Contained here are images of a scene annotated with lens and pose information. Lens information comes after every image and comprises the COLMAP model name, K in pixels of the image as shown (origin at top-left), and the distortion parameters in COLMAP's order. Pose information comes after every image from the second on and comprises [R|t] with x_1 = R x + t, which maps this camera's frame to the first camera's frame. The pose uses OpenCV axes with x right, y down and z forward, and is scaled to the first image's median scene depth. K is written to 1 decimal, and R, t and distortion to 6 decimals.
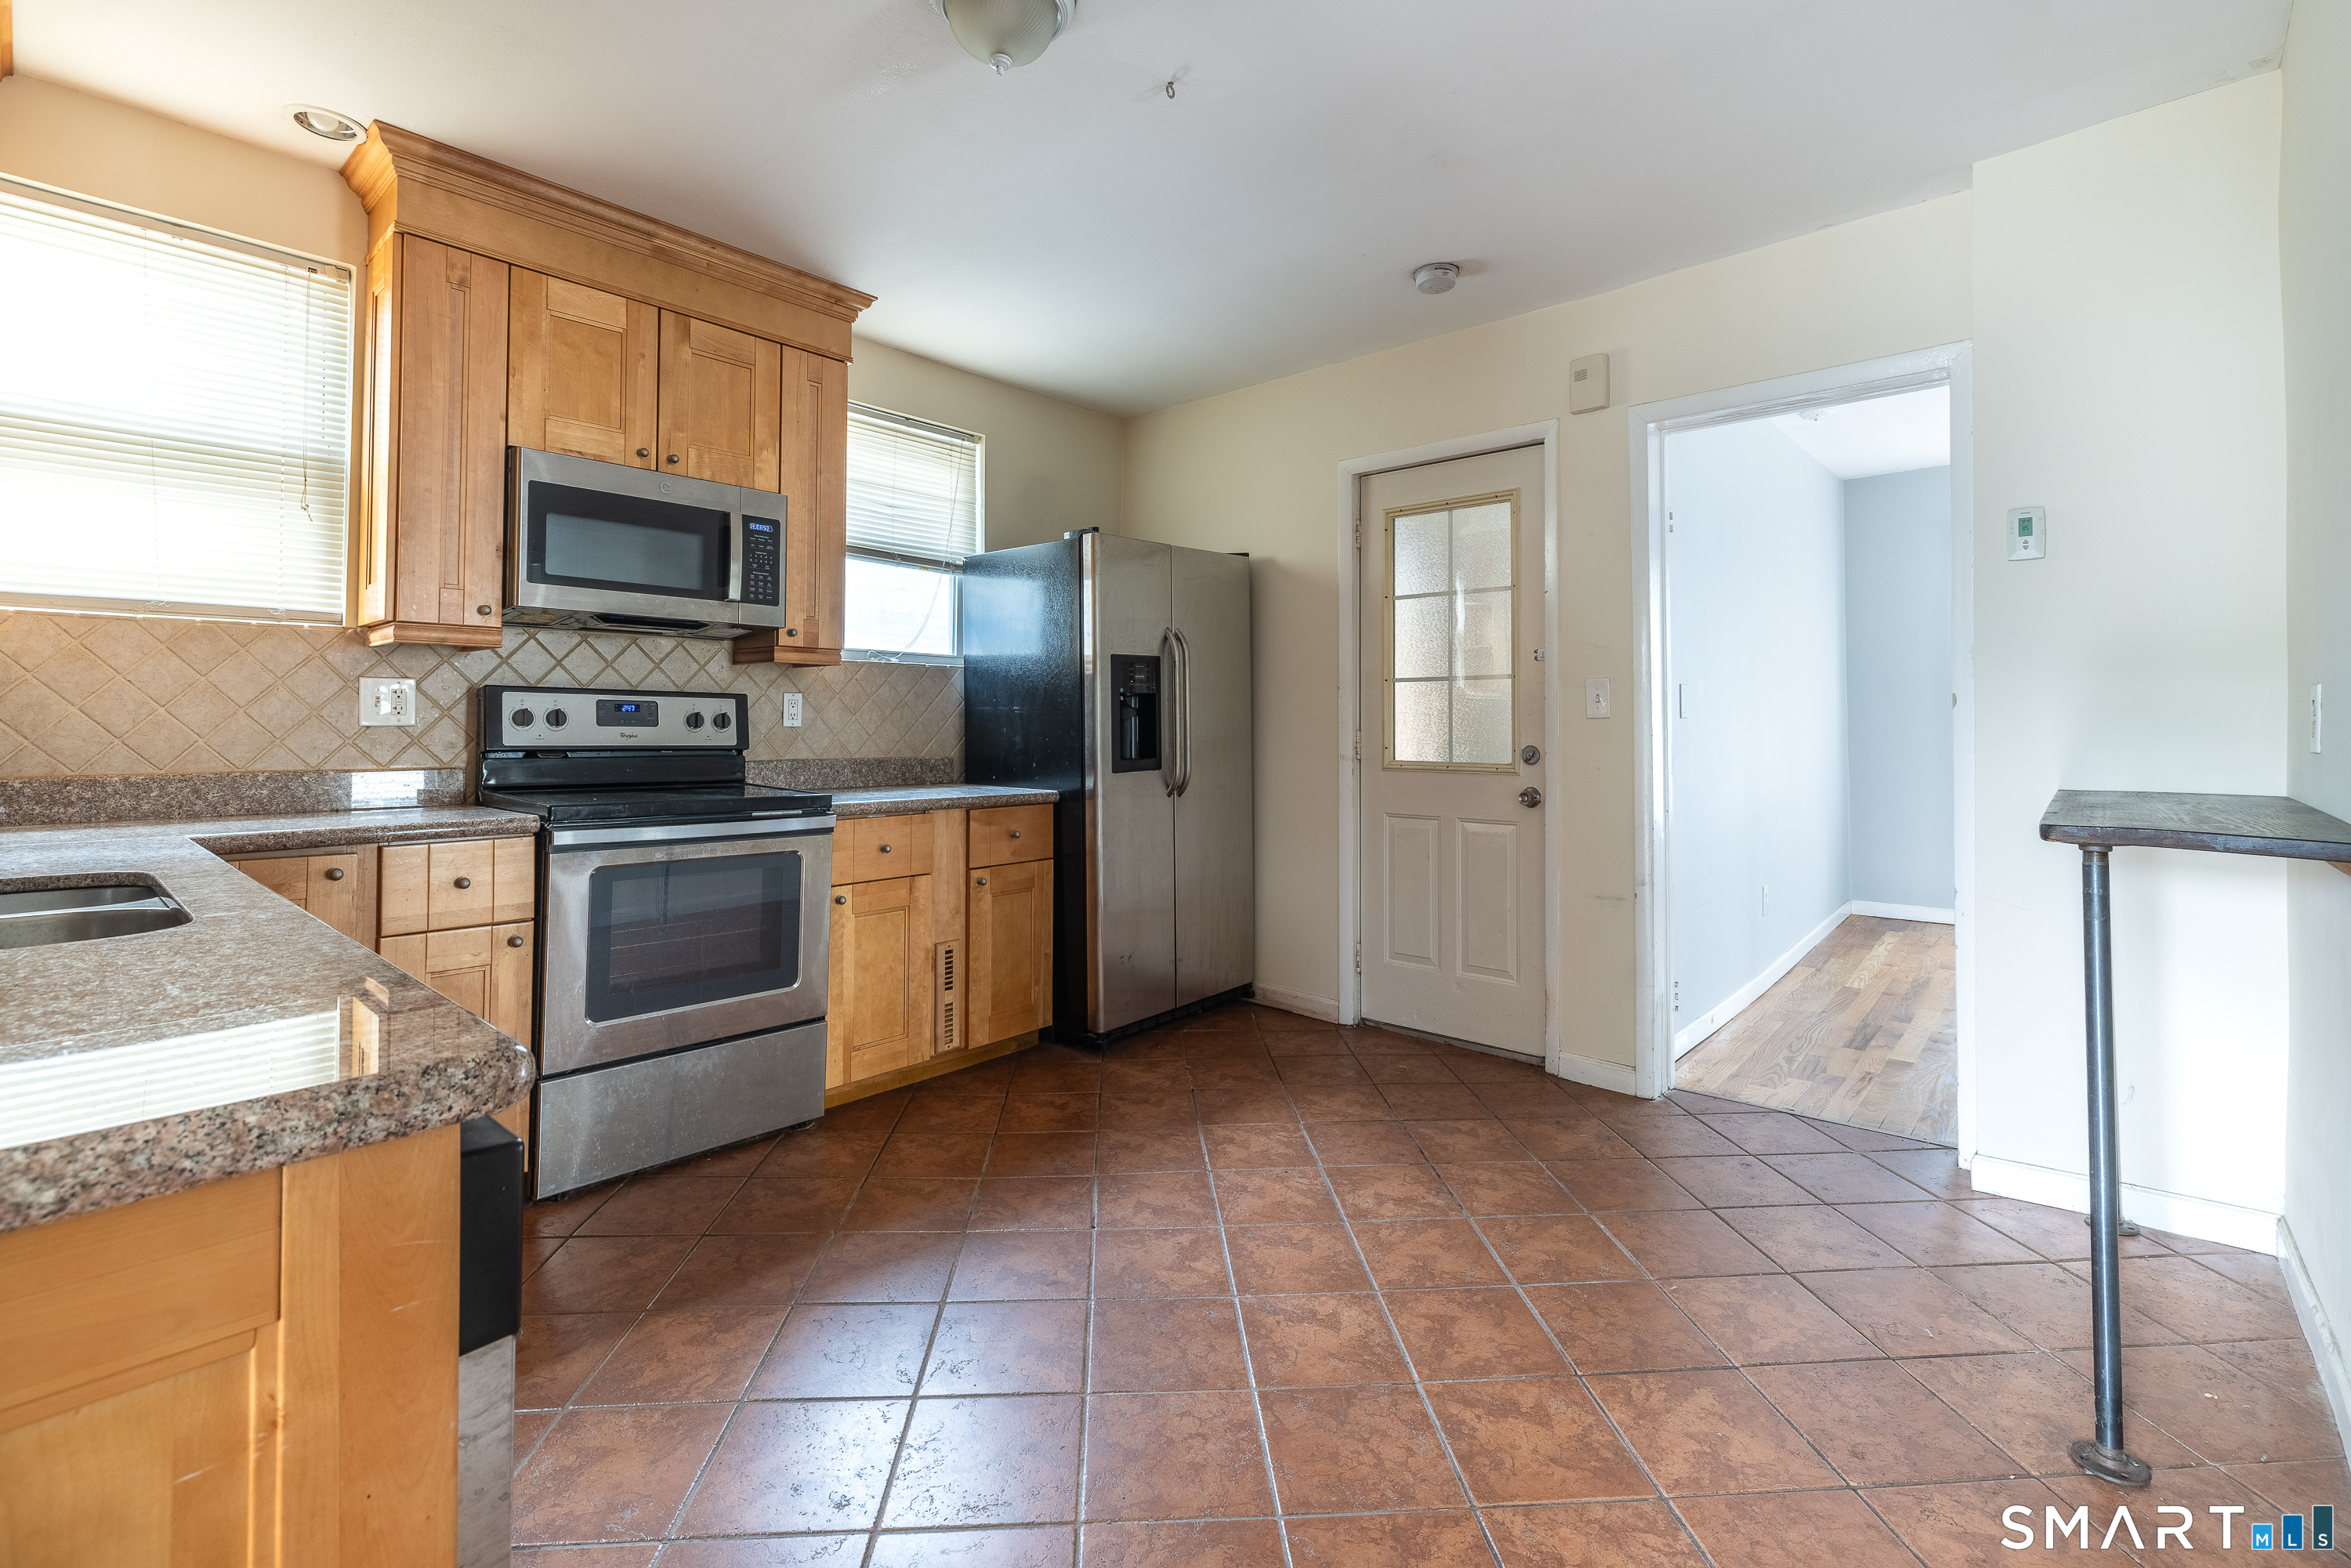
lens RADIAL K [[1047.7, 0, 1169.8], [0, 1047.7, 718.3], [0, 0, 1]] dist [-0.000400, -0.000052]
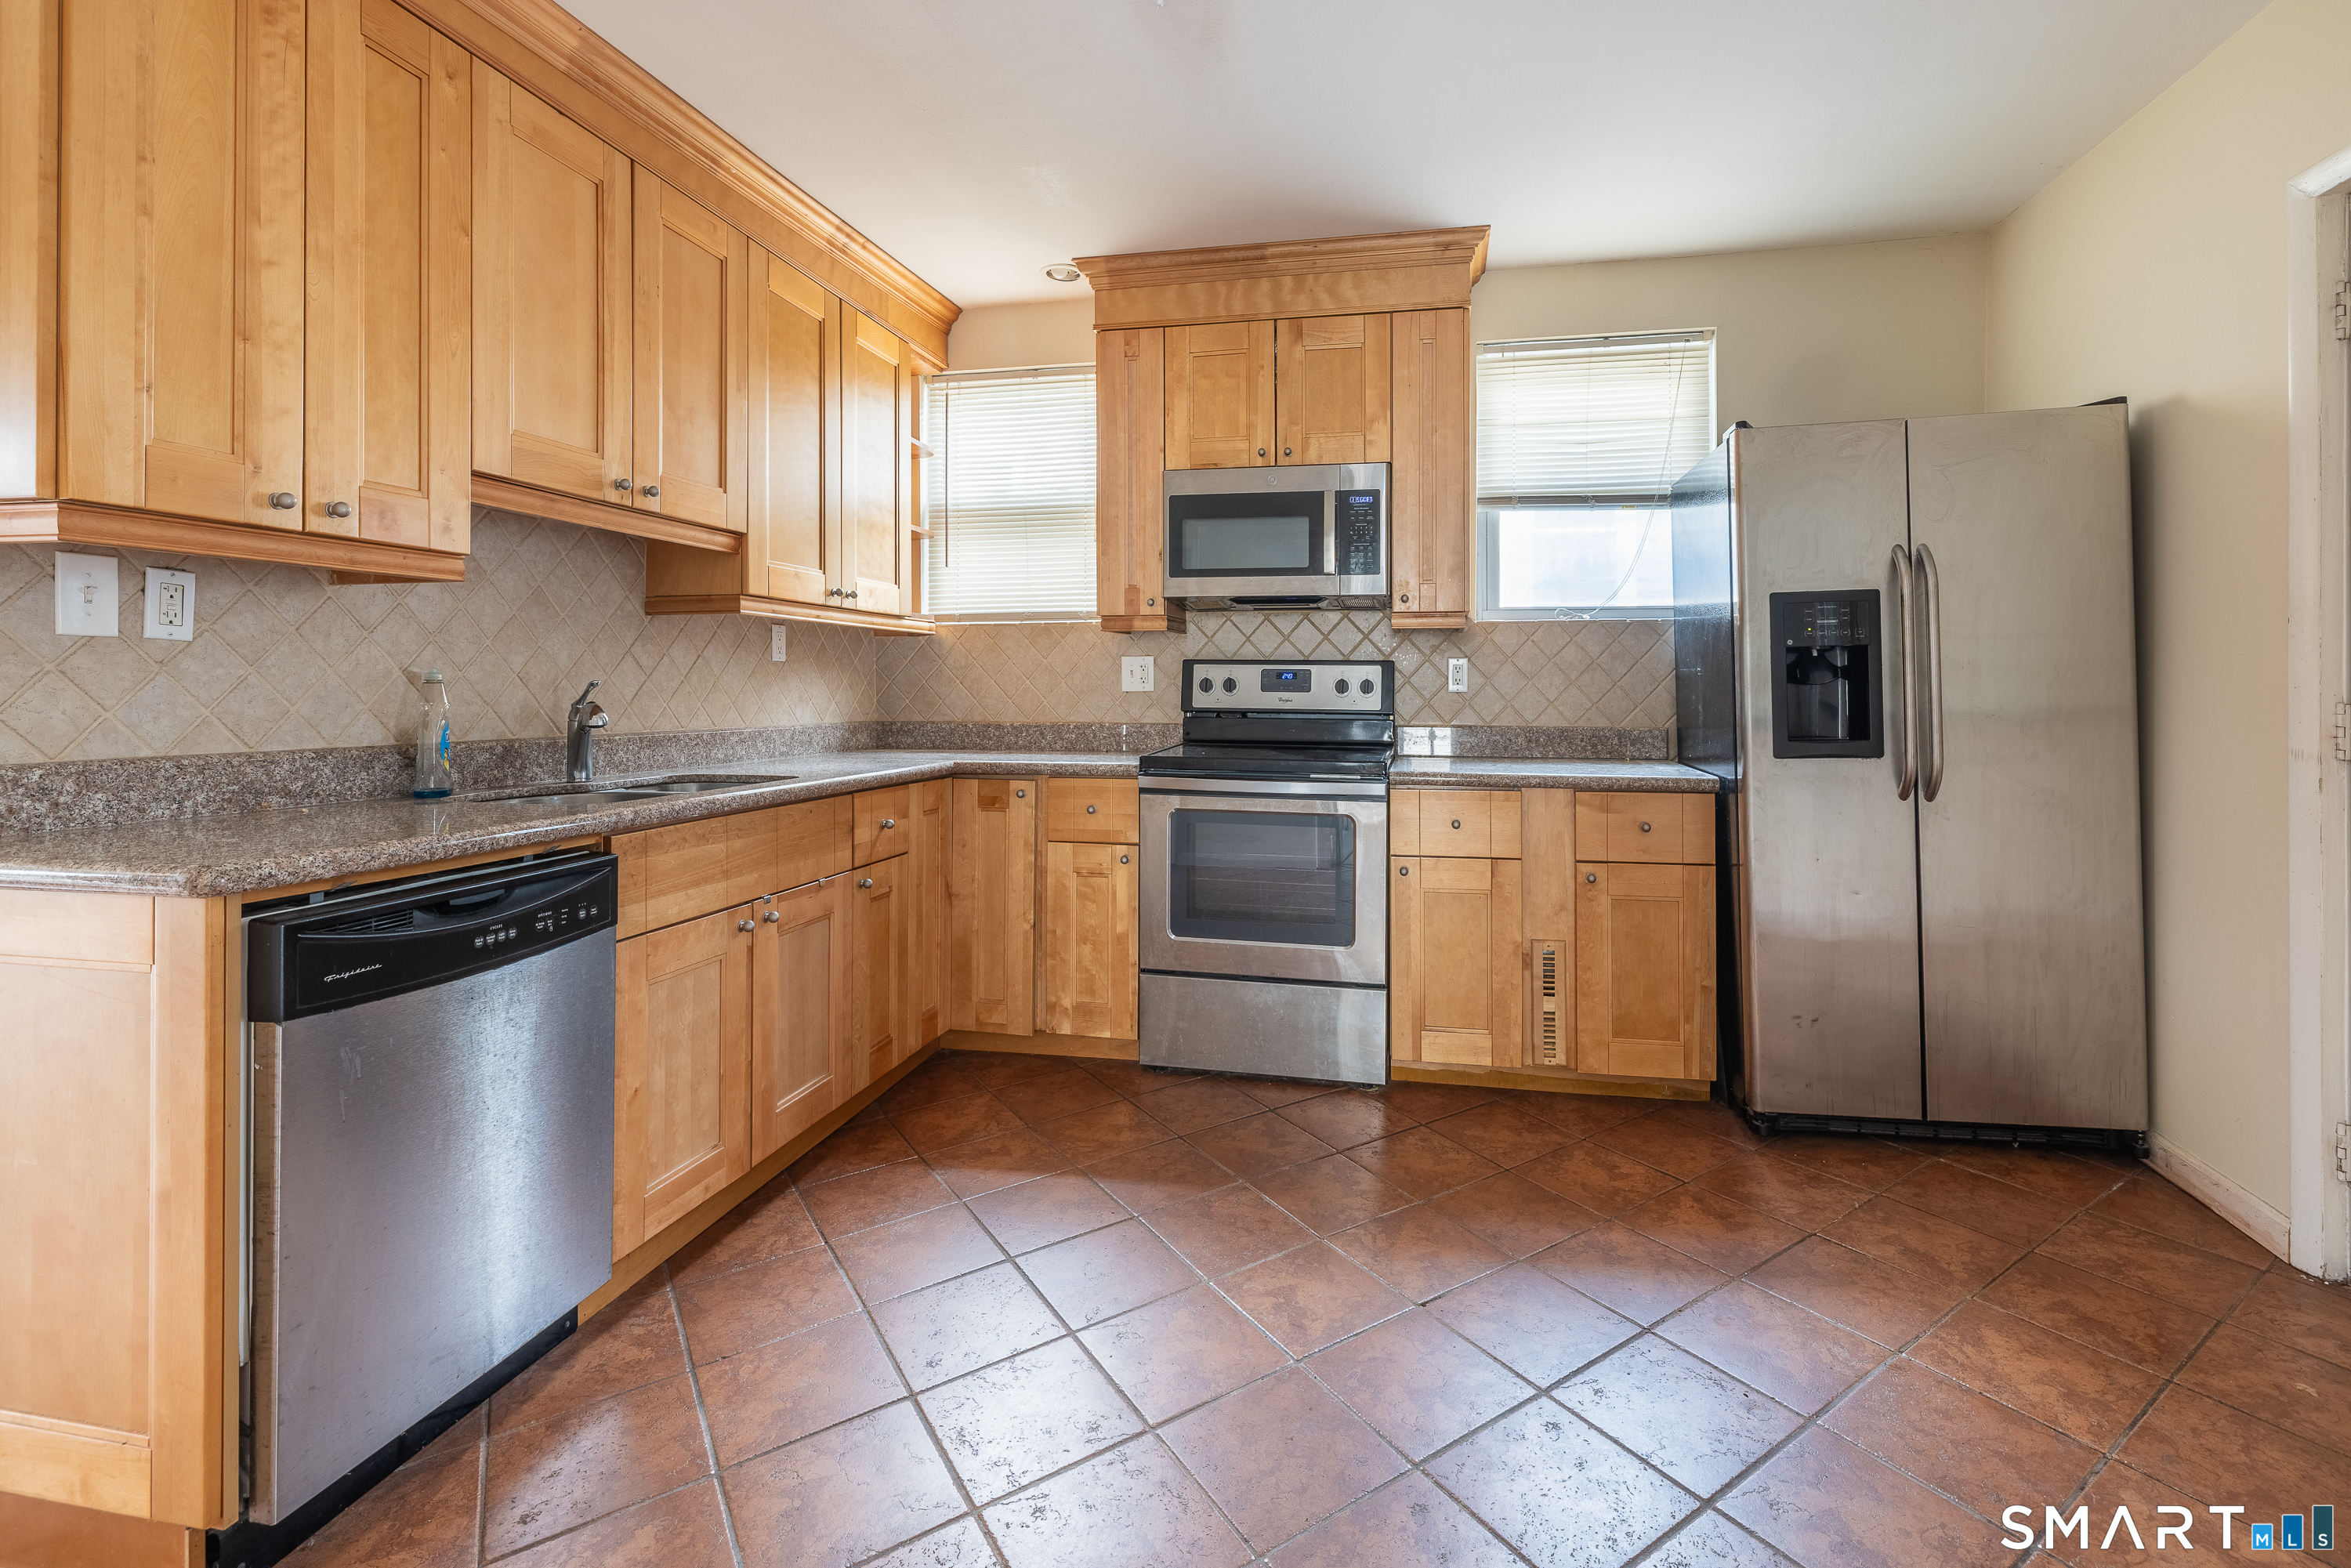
lens RADIAL K [[1033.4, 0, 1179.7], [0, 1033.4, 697.6], [0, 0, 1]] dist [-0.002742, 0.000018]
pose [[0.503873, 0.006594, -0.863753, 0.380942], [0.007215, 0.999904, 0.011842, -0.000271], [0.863748, -0.012199, 0.503777, 0.315256]]
